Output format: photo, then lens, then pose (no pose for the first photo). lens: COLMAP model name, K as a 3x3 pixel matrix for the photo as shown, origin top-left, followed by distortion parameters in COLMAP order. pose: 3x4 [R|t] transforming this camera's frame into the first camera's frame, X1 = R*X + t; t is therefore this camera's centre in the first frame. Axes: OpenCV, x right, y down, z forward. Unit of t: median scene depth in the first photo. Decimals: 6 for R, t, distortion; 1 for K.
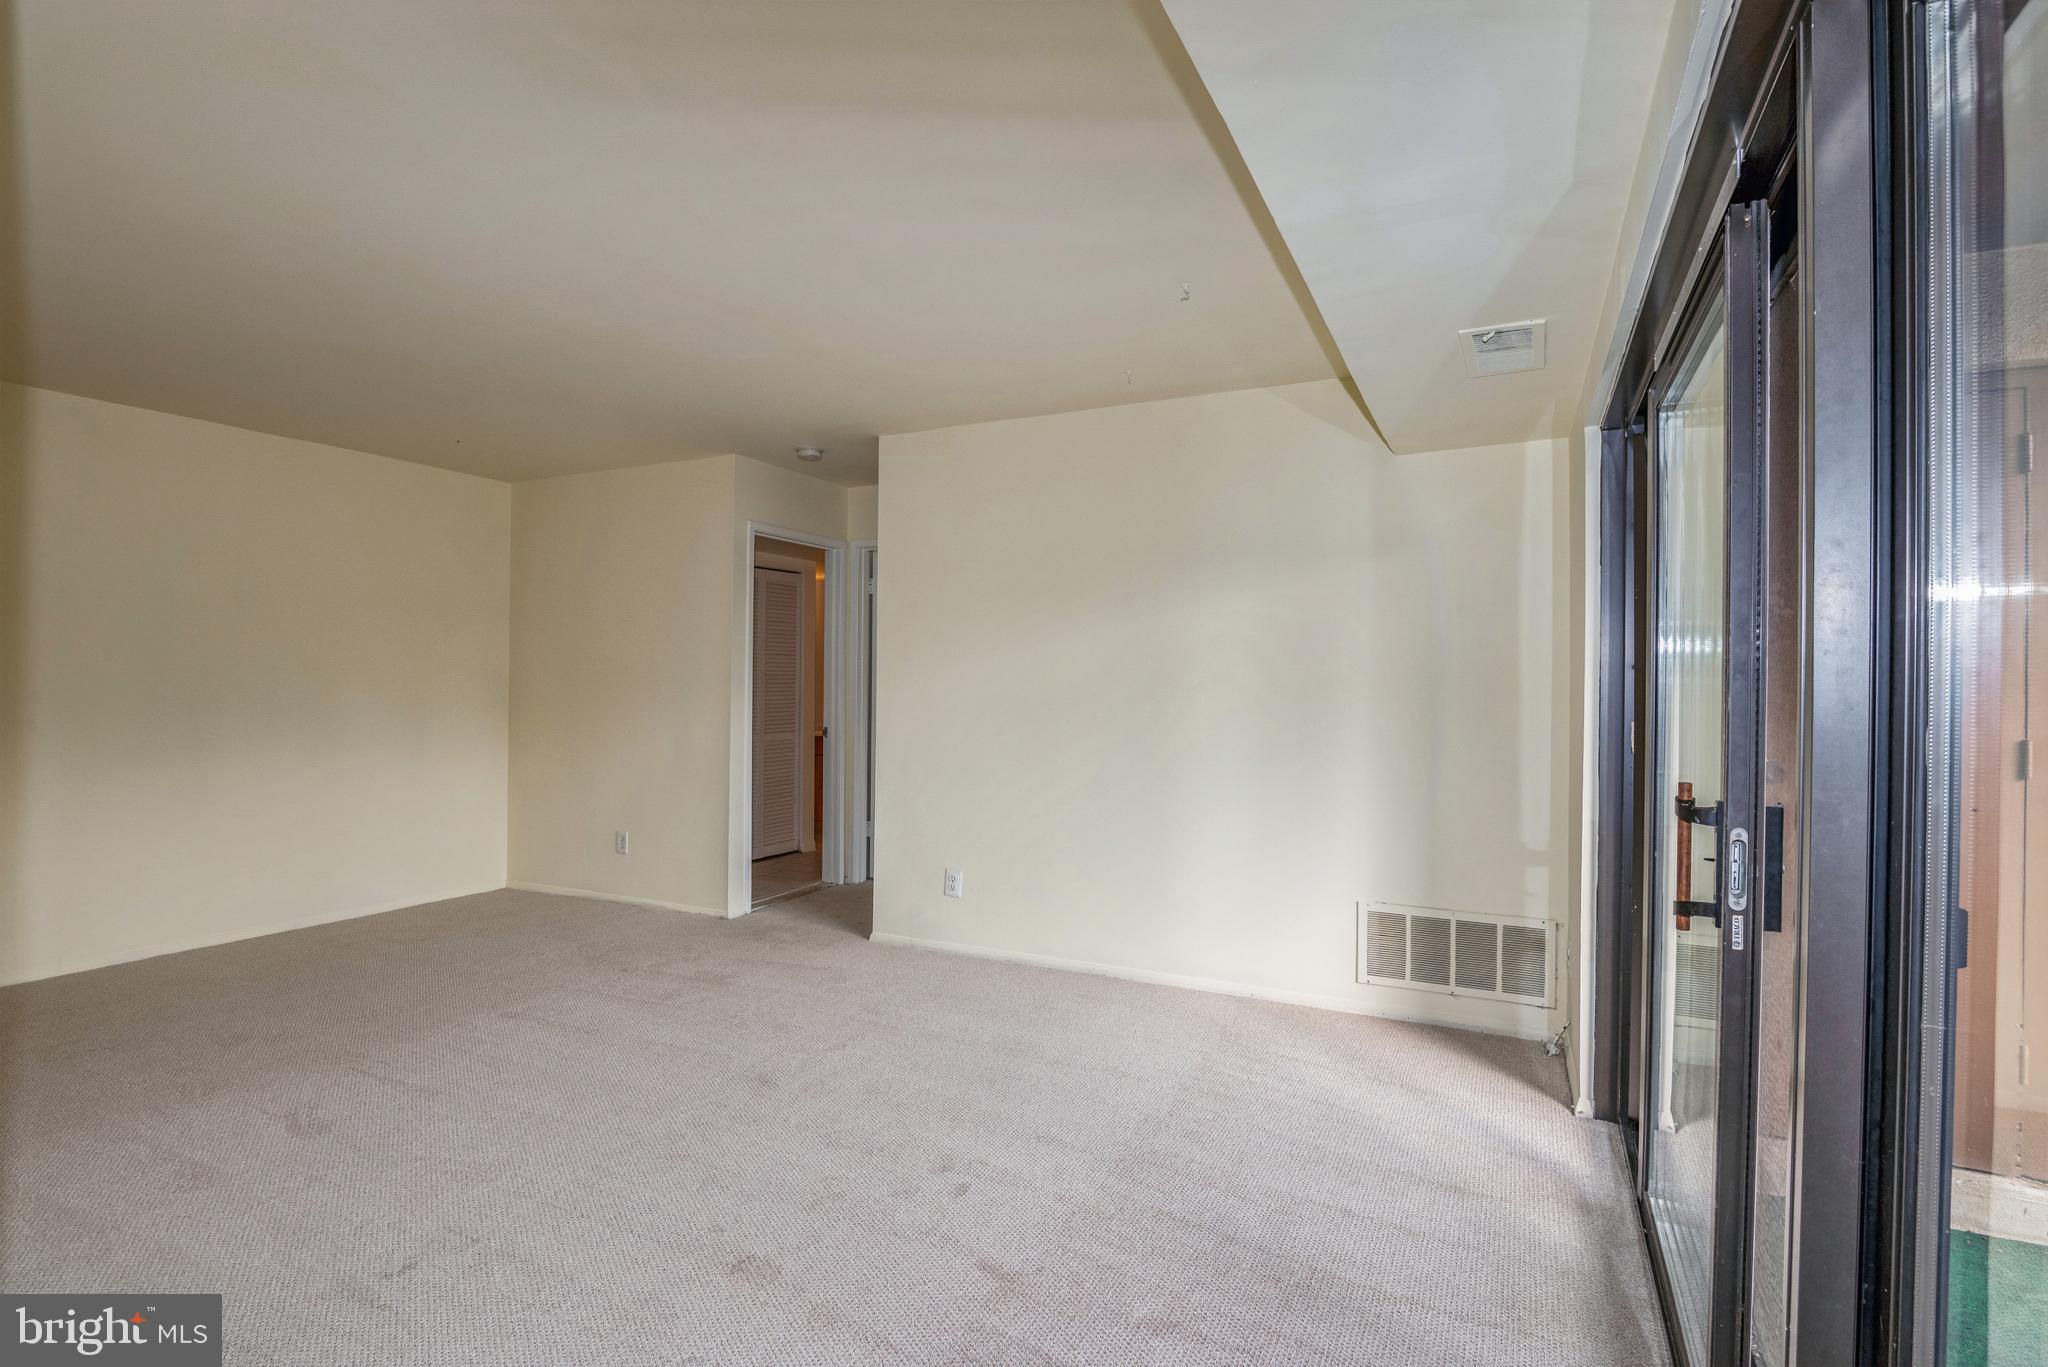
lens RADIAL K [[980.2, 0, 1016.5], [0, 980.2, 679.0], [0, 0, 1]] dist [-0.014196, -0.000047]
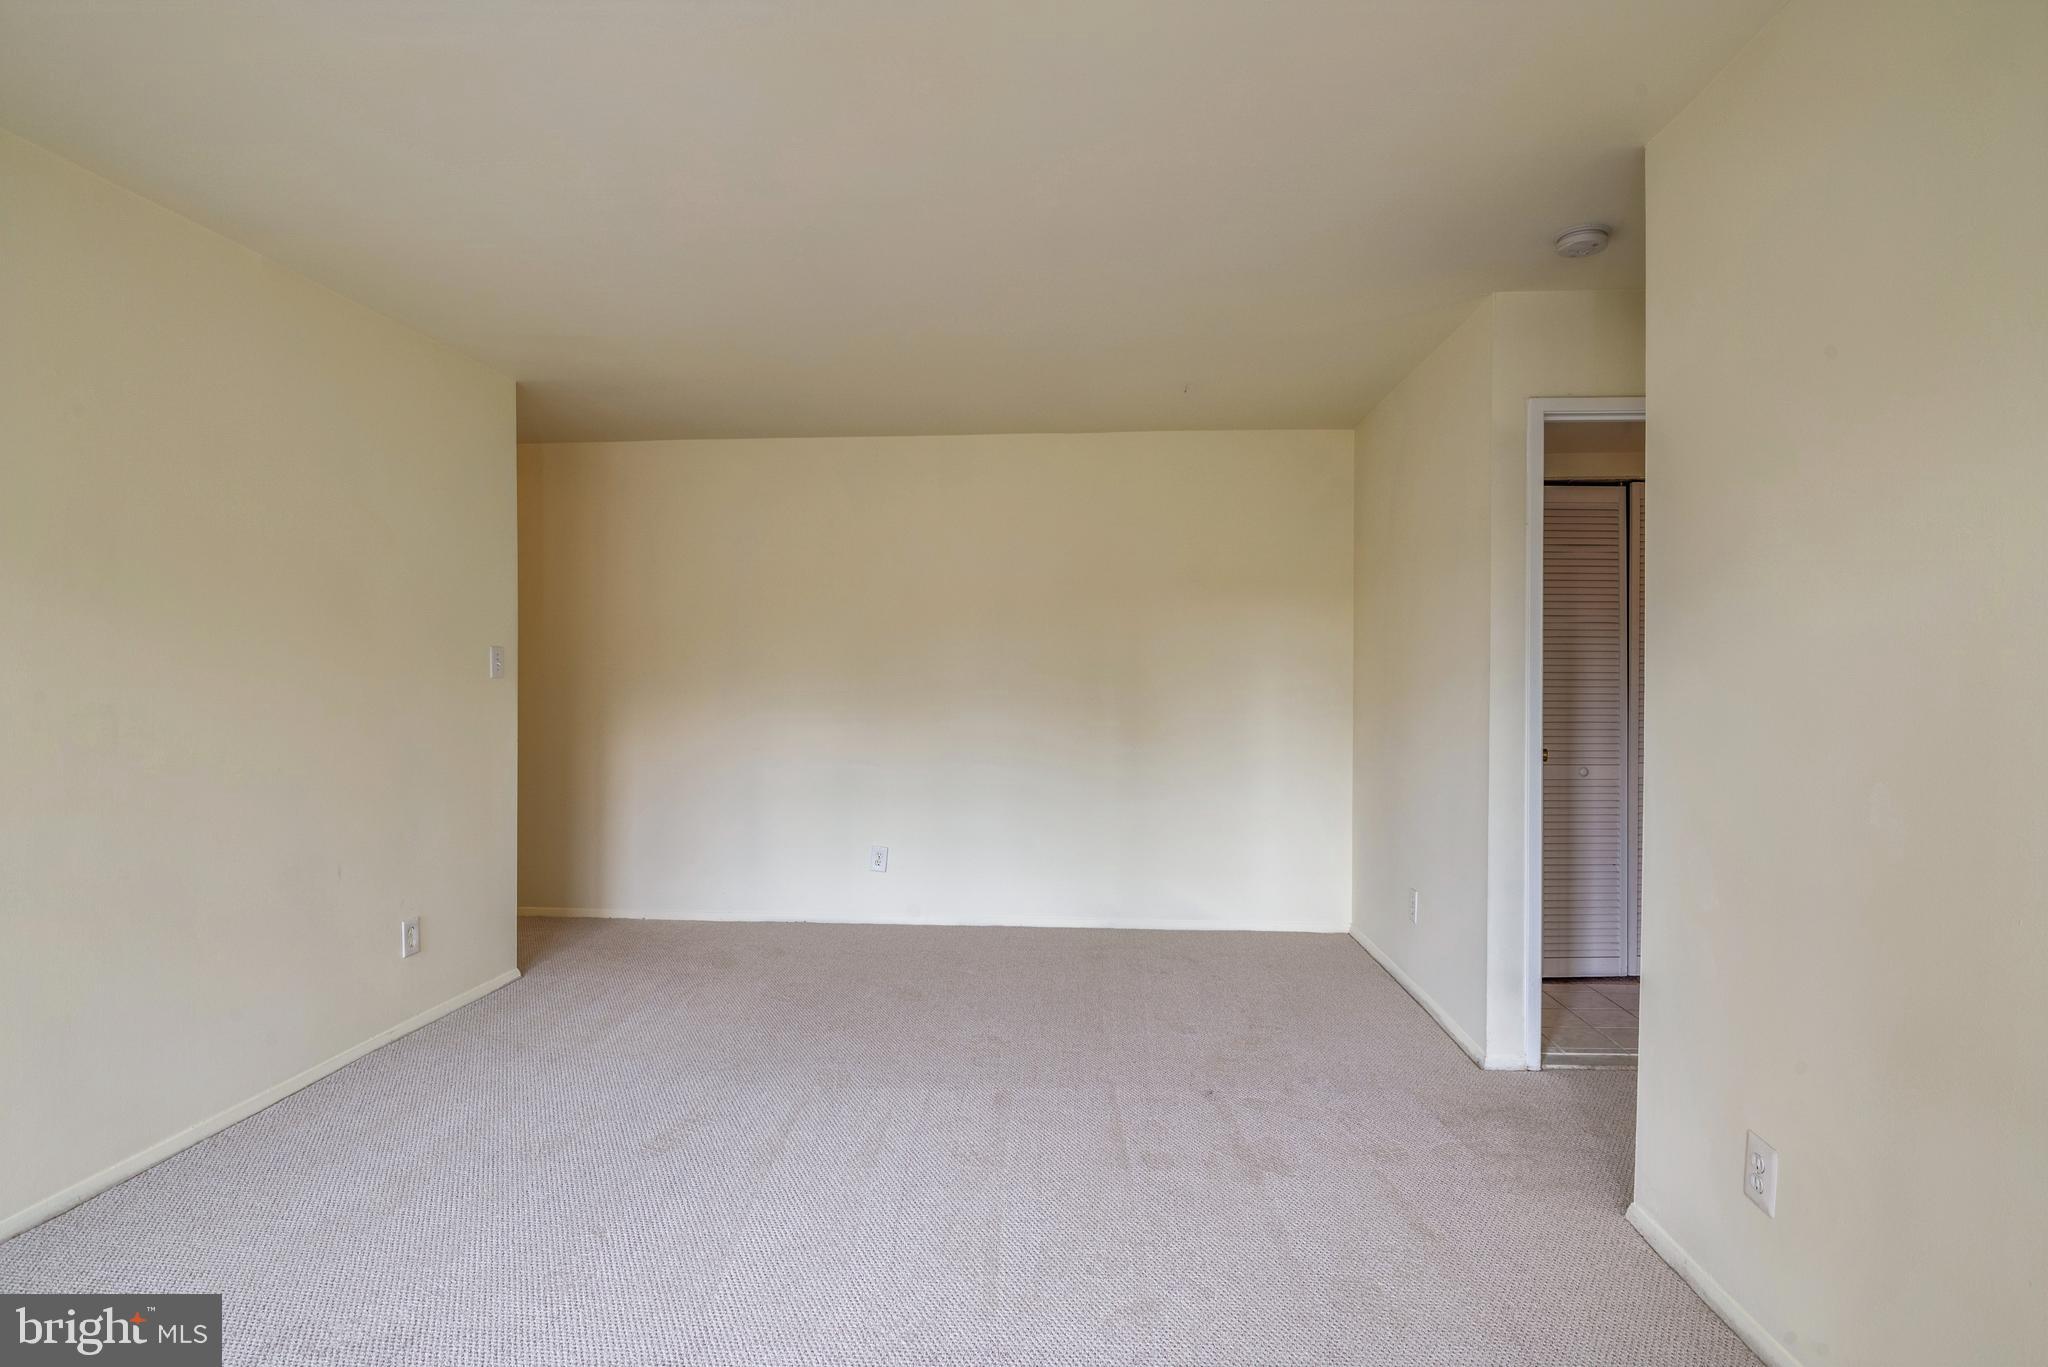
lens RADIAL K [[1023.8, 0, 1026.2], [0, 1023.8, 677.8], [0, 0, 1]] dist [-0.018872, -0.003347]
pose [[0.388562, -0.004204, -0.921413, 0.171995], [0.003568, 0.999989, -0.003058, 0.006142], [0.921416, -0.002099, 0.388573, 0.492257]]
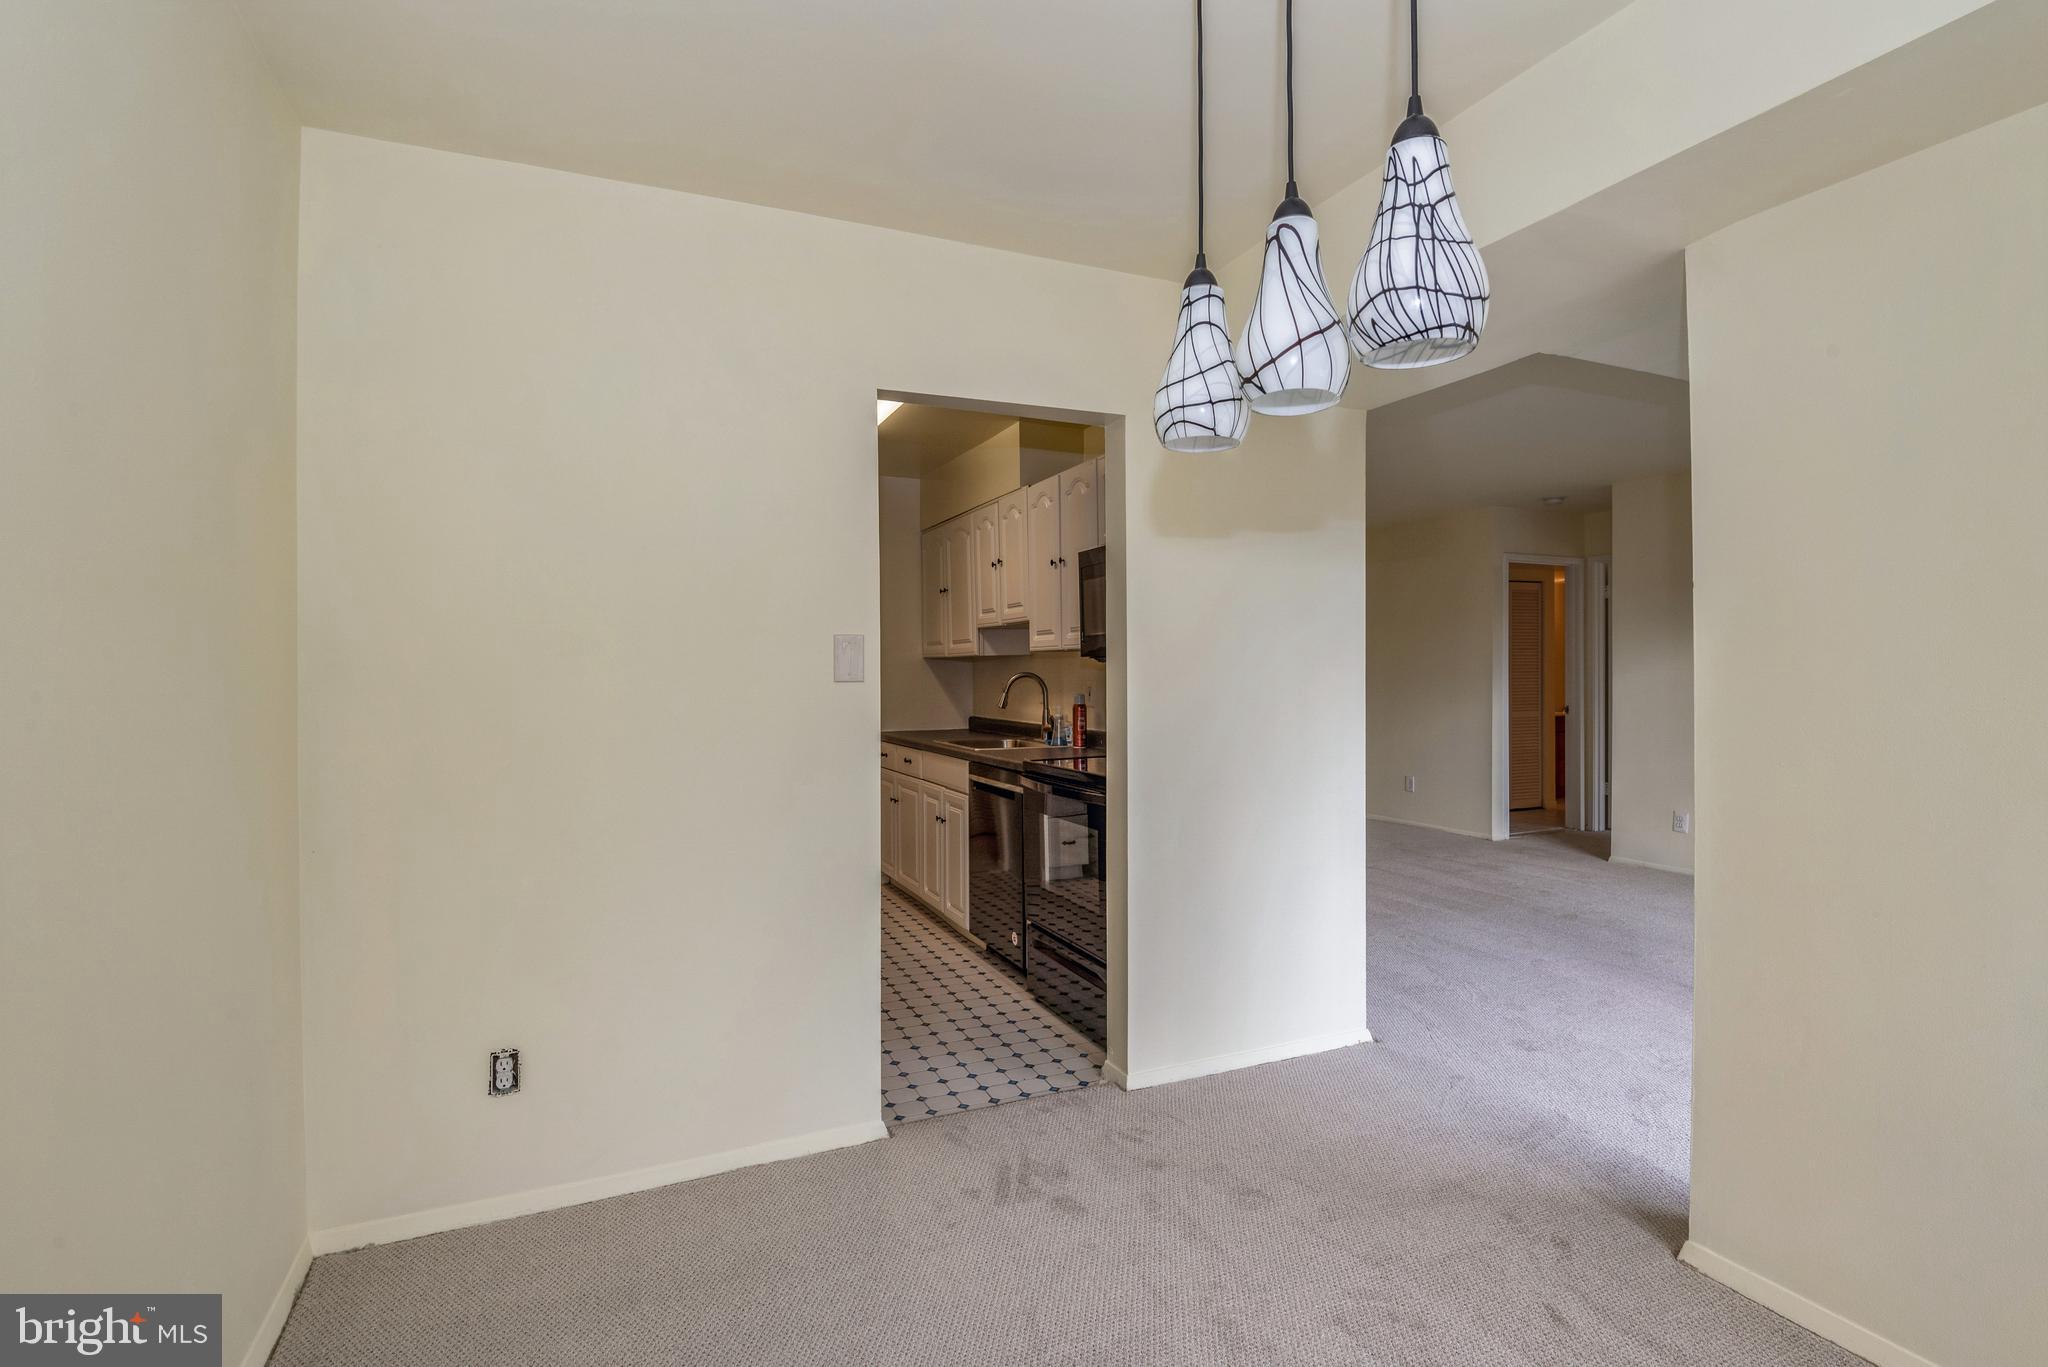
lens RADIAL K [[980.2, 0, 1024.6], [0, 980.2, 675.4], [0, 0, 1]] dist [-0.014196, -0.000047]
pose [[0.772199, -0.008768, -0.635320, 0.076142], [0.013342, 0.999908, 0.002417, -0.003335], [0.635240, -0.010343, 0.772245, -0.493606]]
